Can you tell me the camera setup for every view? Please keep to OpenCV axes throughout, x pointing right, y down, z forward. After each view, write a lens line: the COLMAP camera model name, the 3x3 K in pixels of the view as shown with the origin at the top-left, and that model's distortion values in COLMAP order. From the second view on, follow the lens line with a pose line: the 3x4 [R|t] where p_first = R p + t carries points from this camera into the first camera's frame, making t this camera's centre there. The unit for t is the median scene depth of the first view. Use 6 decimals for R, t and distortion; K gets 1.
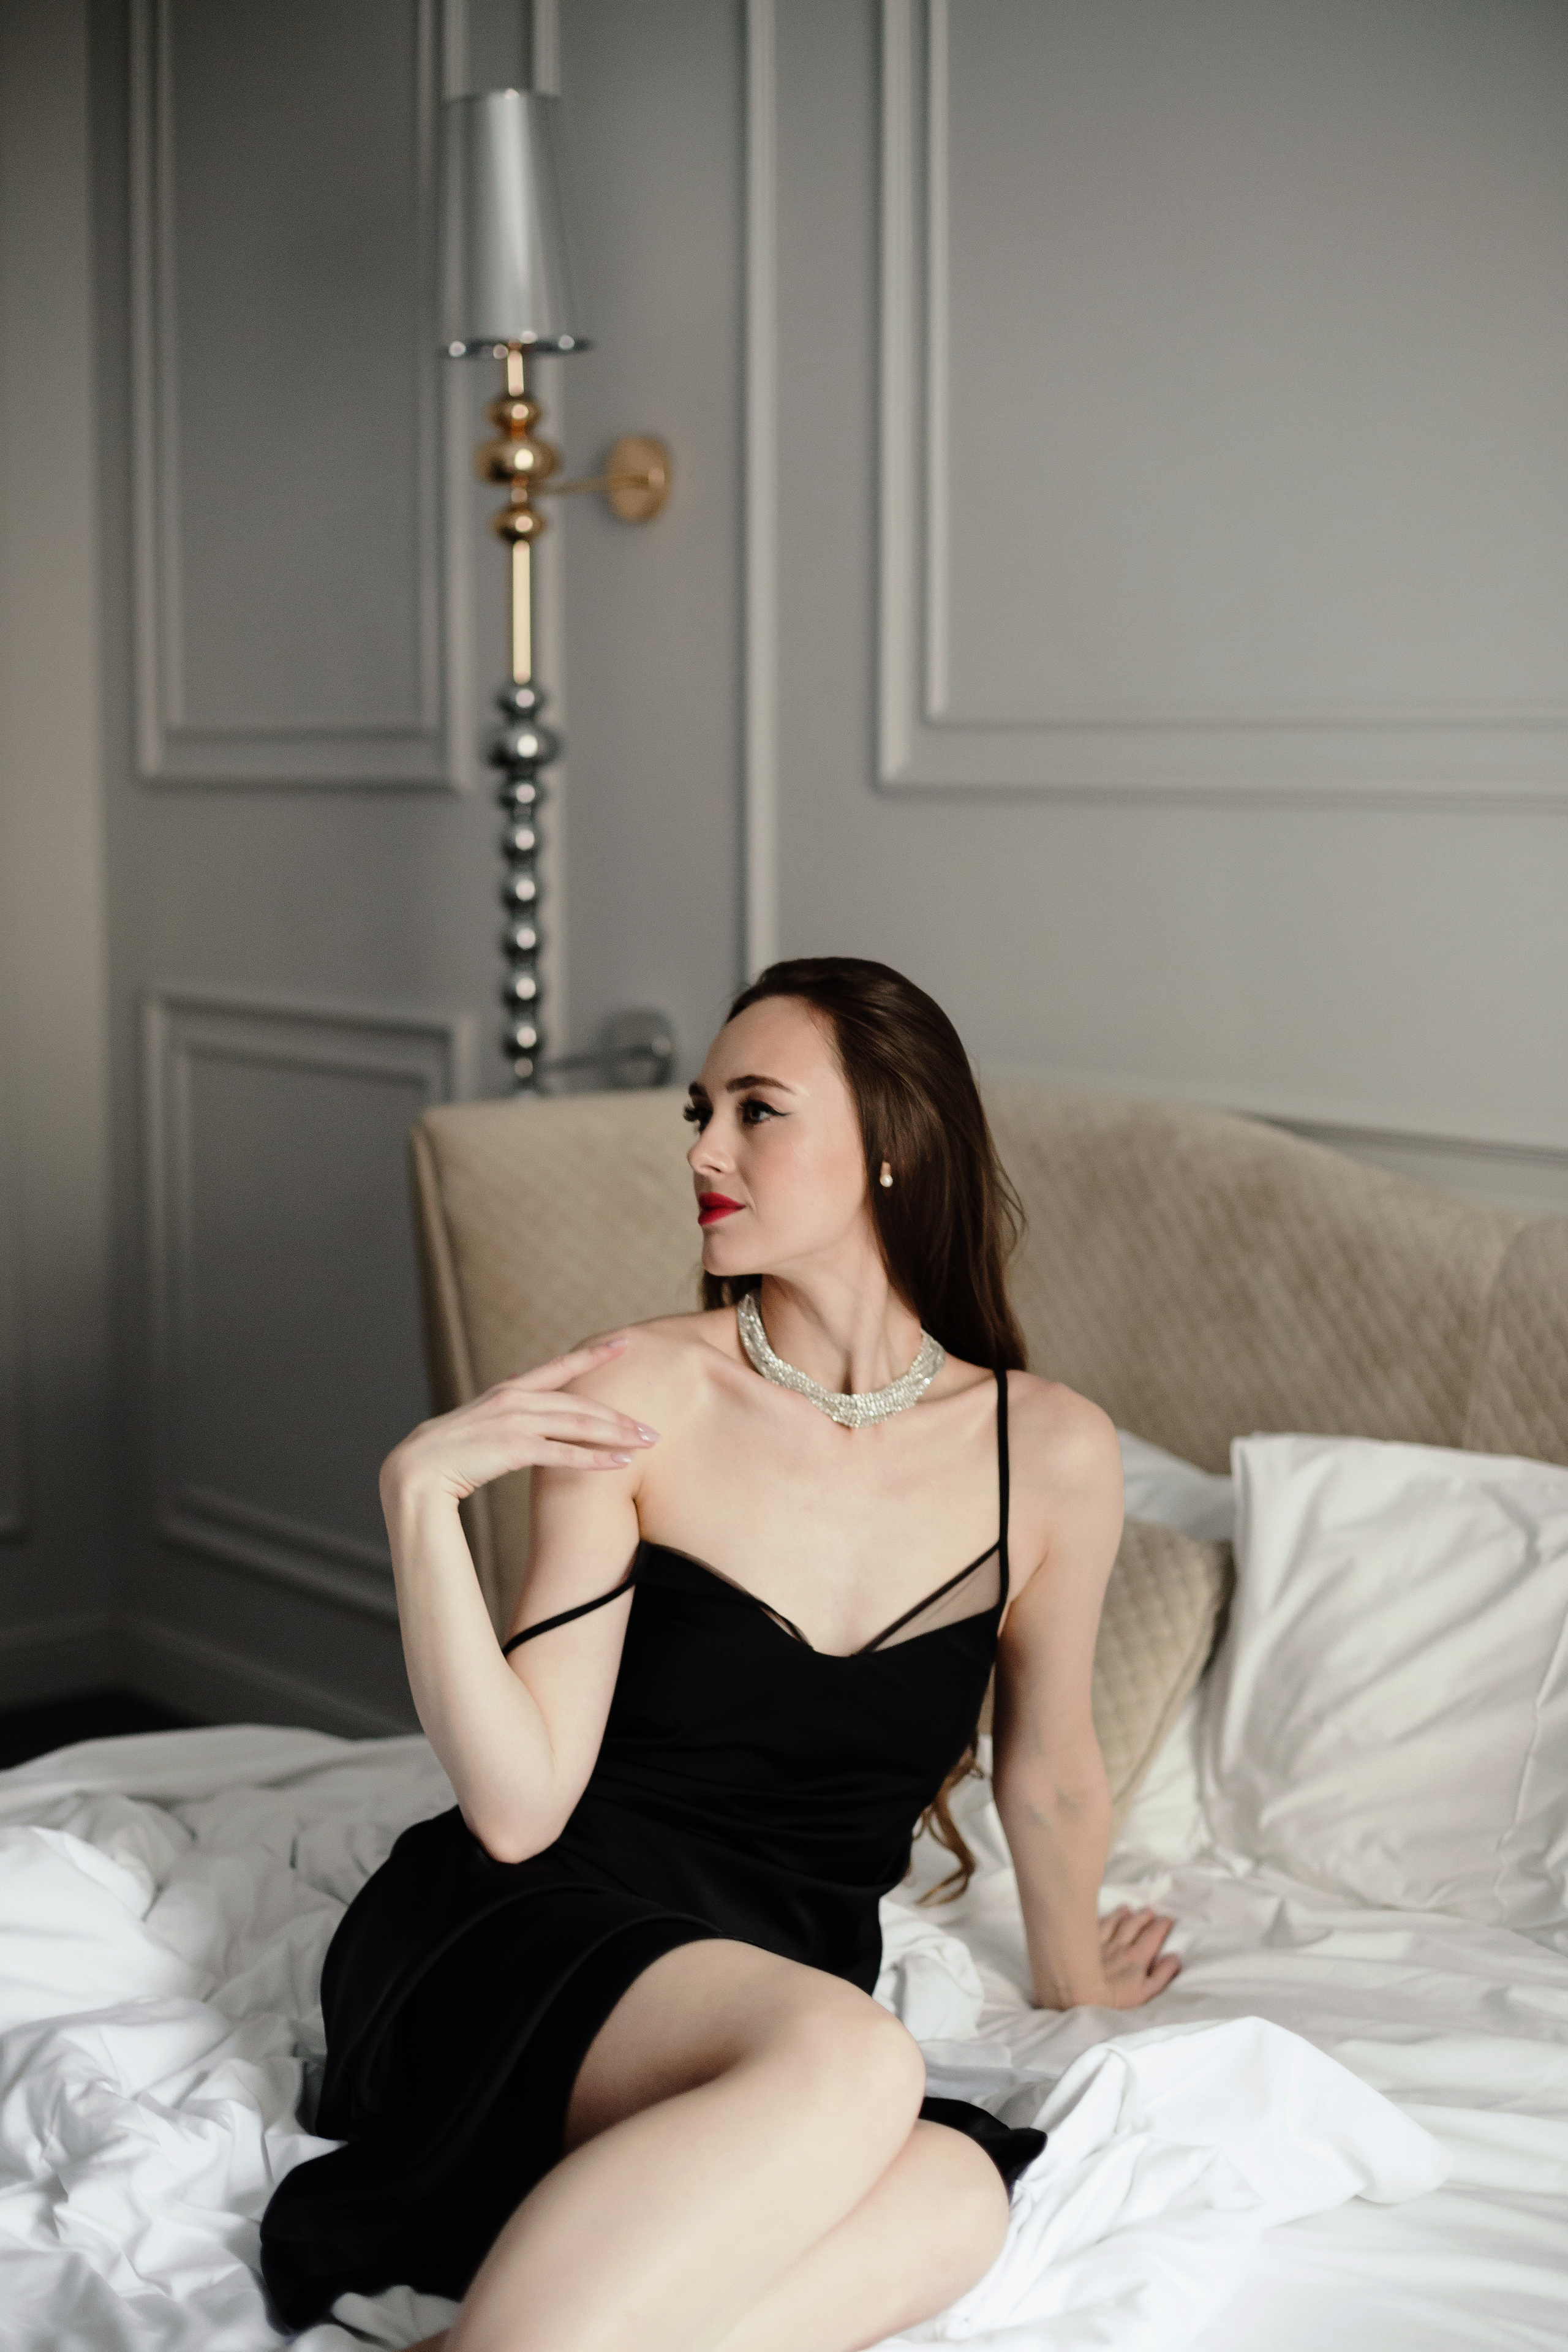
lens RADIAL K [[4148.4, 0, 784.0], [0, 4148.4, 1176.0], [0, 0, 1]] dist [-0.047098, -0.288297]
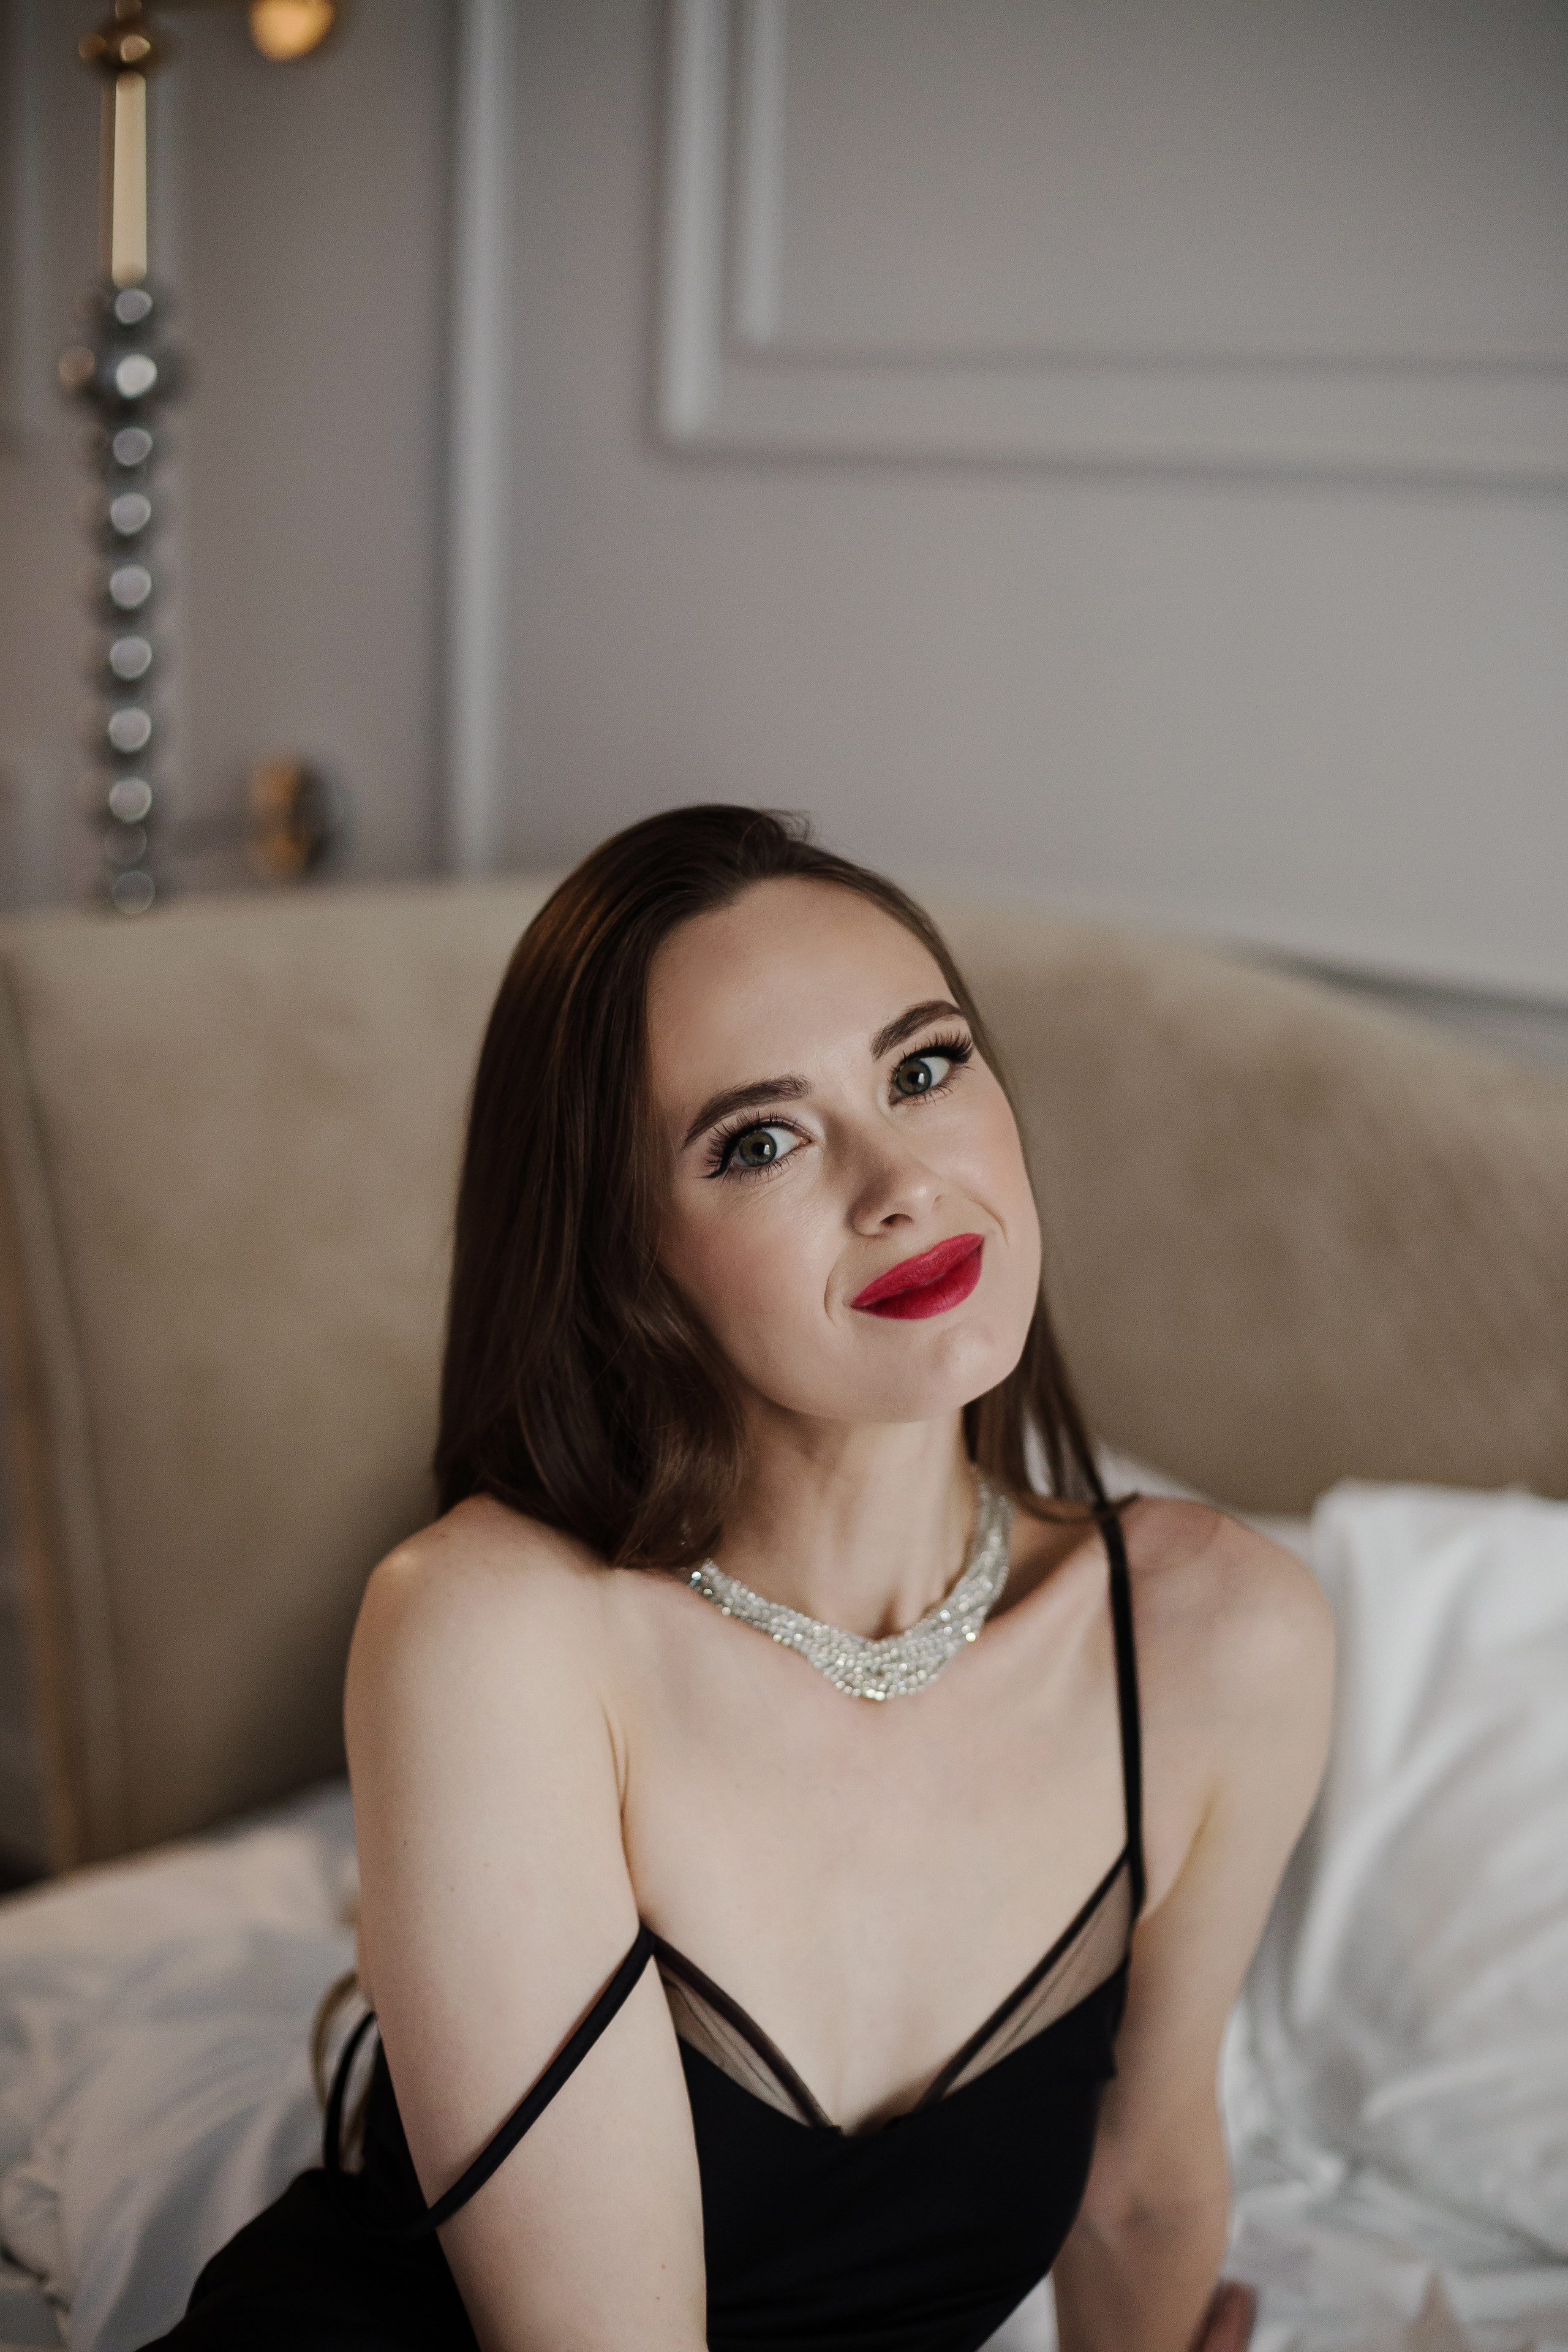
lens RADIAL K [[4148.4, 0, 784.0], [0, 4148.4, 1176.0], [0, 0, 1]] dist [-0.047098, -0.288297]
pose [[0.993042, -0.001534, 0.117747, -0.045951], [-0.007880, 0.996809, 0.079439, -0.034911], [-0.117493, -0.079814, 0.989861, 0.384547]]
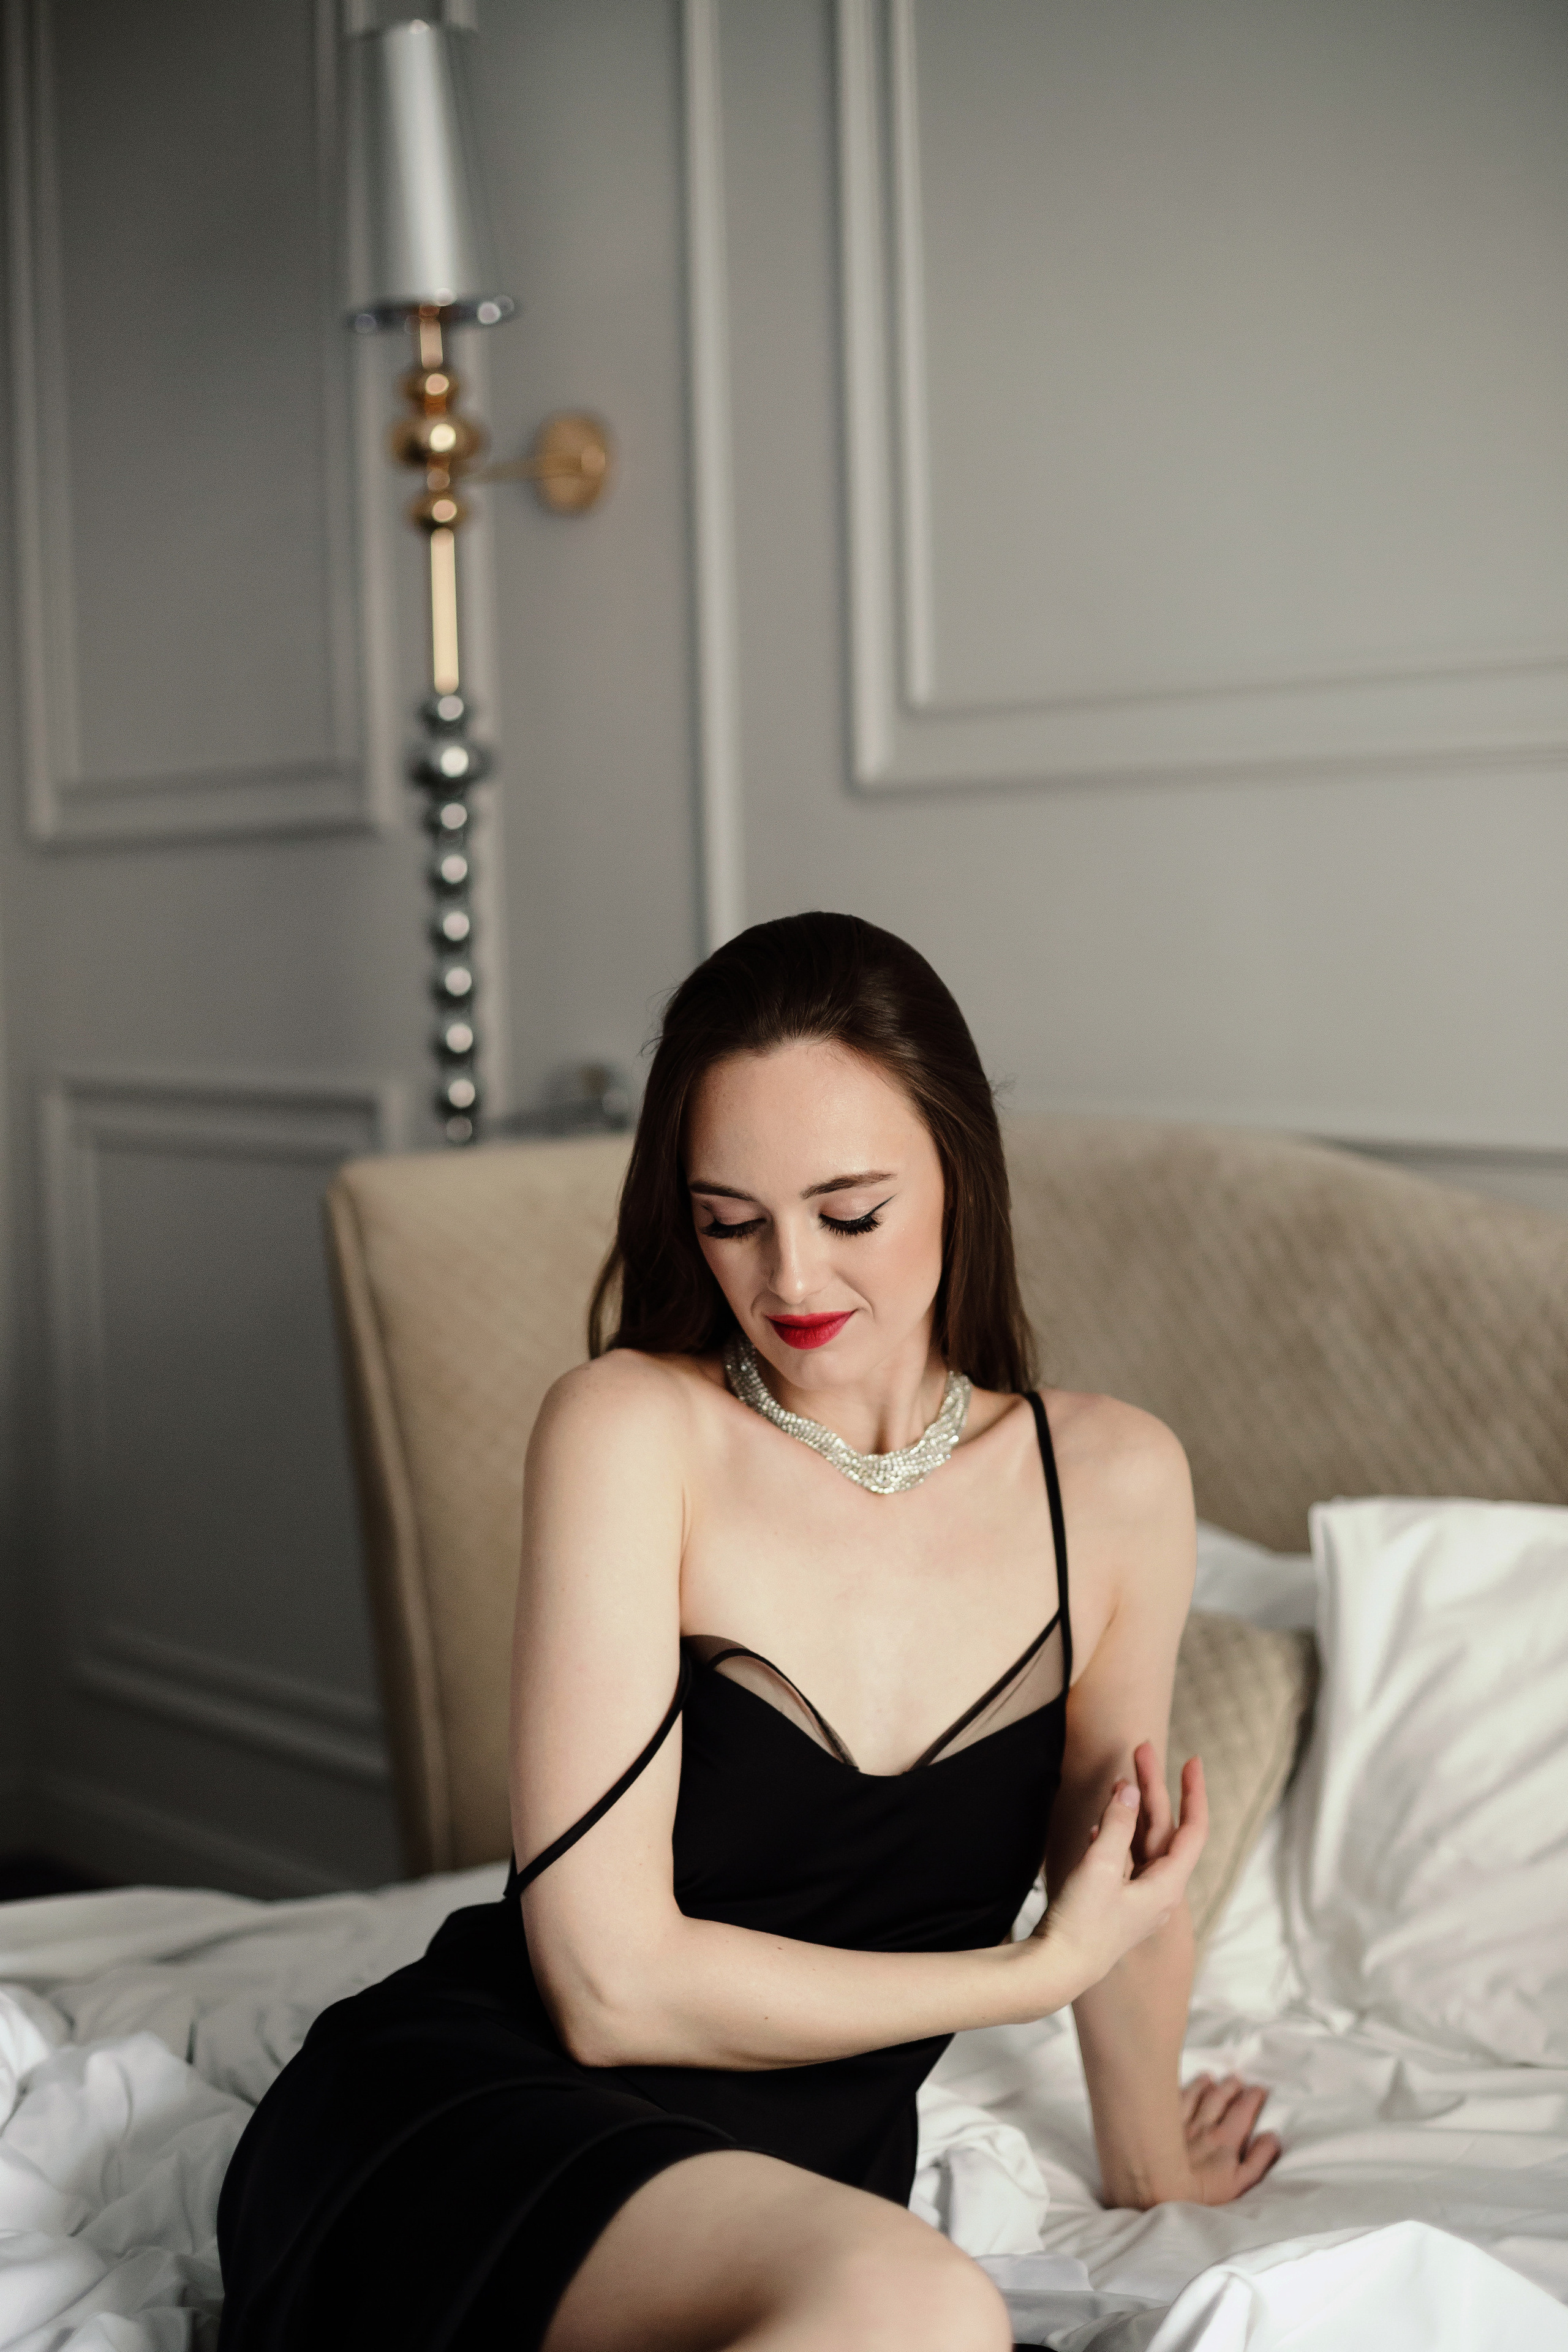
lens RADIAL K [[4049.4, 0, 828.8], [0, 4049.4, 1135.4], [0, 0, 1]] dist [-0.078105, -0.087697]
pose [[0.999362, -0.028081, 0.022052, -0.004692], [0.029161, 0.998309, -0.050279, 0.026708], [-0.020603, 0.050890, 0.998492, 0.183560]]
